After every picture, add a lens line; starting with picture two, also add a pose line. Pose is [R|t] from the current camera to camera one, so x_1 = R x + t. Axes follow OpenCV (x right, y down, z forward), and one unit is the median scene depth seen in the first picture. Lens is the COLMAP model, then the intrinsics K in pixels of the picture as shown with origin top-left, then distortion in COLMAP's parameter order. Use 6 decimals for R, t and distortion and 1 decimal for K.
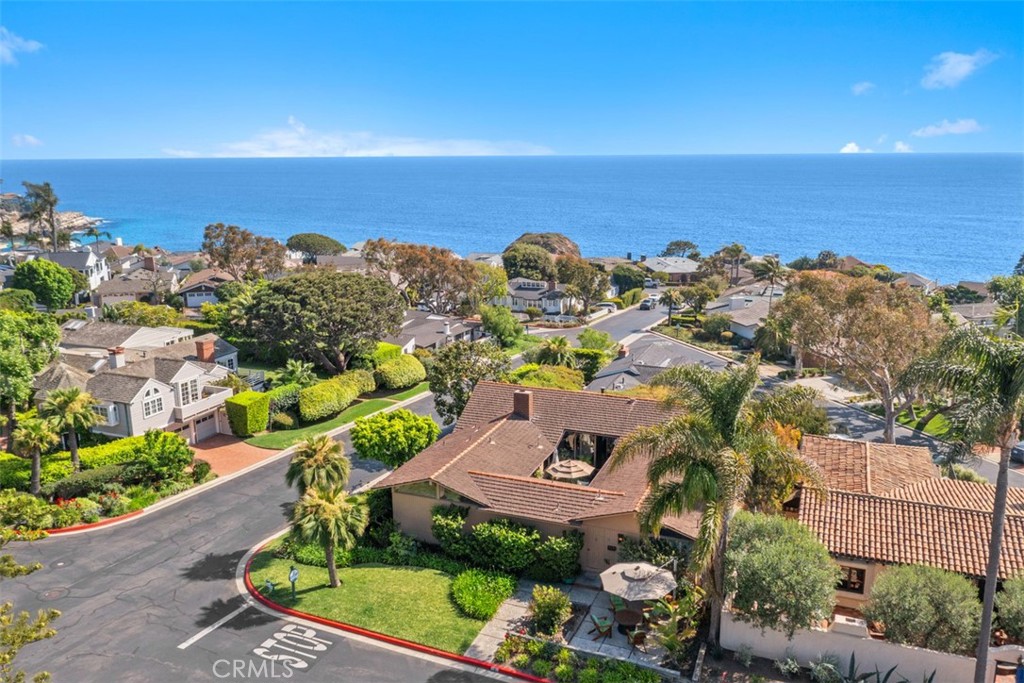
lens RADIAL K [[811.5, 0, 512.0], [0, 811.5, 341.5], [0, 0, 1]] dist [-0.009051, 0.000725]
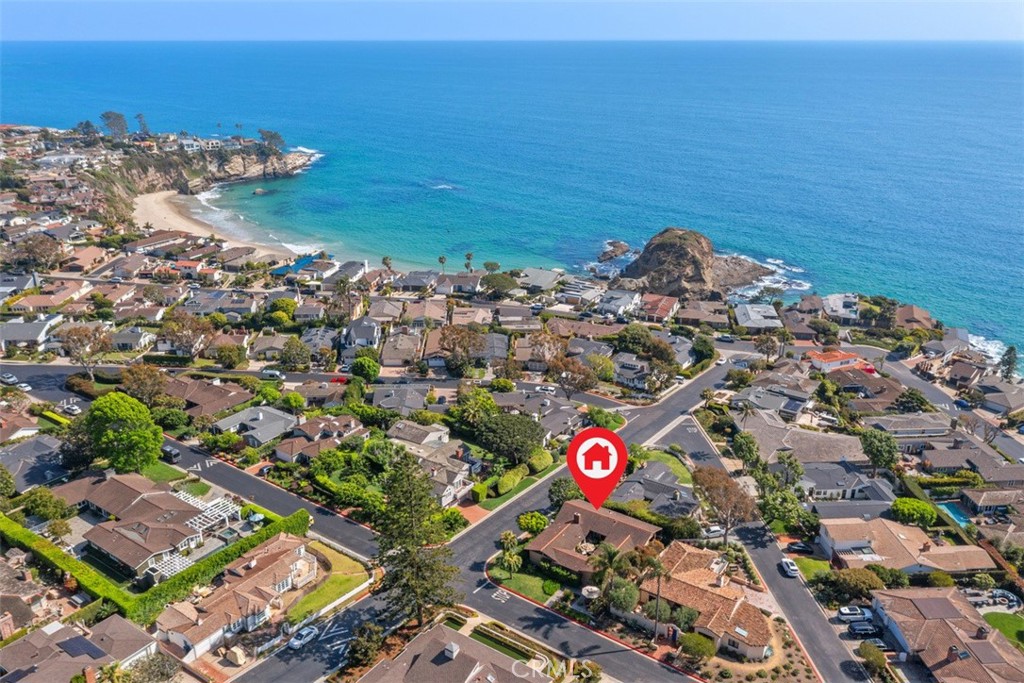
lens RADIAL K [[811.5, 0, 512.0], [0, 811.5, 341.5], [0, 0, 1]] dist [-0.009051, 0.000725]
pose [[0.977589, 0.082626, -0.193628, 0.364351], [-0.057354, 0.989499, 0.132674, -1.132380], [0.202557, -0.118595, 0.972063, -2.201667]]
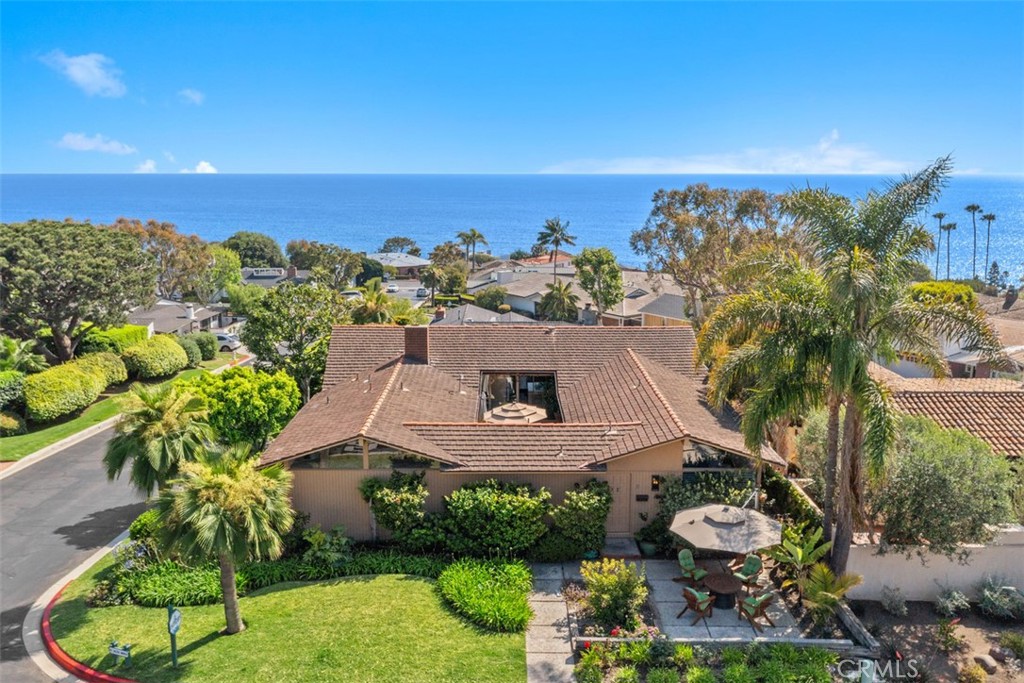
lens RADIAL K [[811.5, 0, 512.0], [0, 811.5, 341.5], [0, 0, 1]] dist [-0.009051, 0.000725]
pose [[0.922644, -0.067577, 0.379687, -0.228600], [0.077400, 0.996943, -0.010645, 0.111644], [-0.377807, 0.039209, 0.925054, 0.363790]]
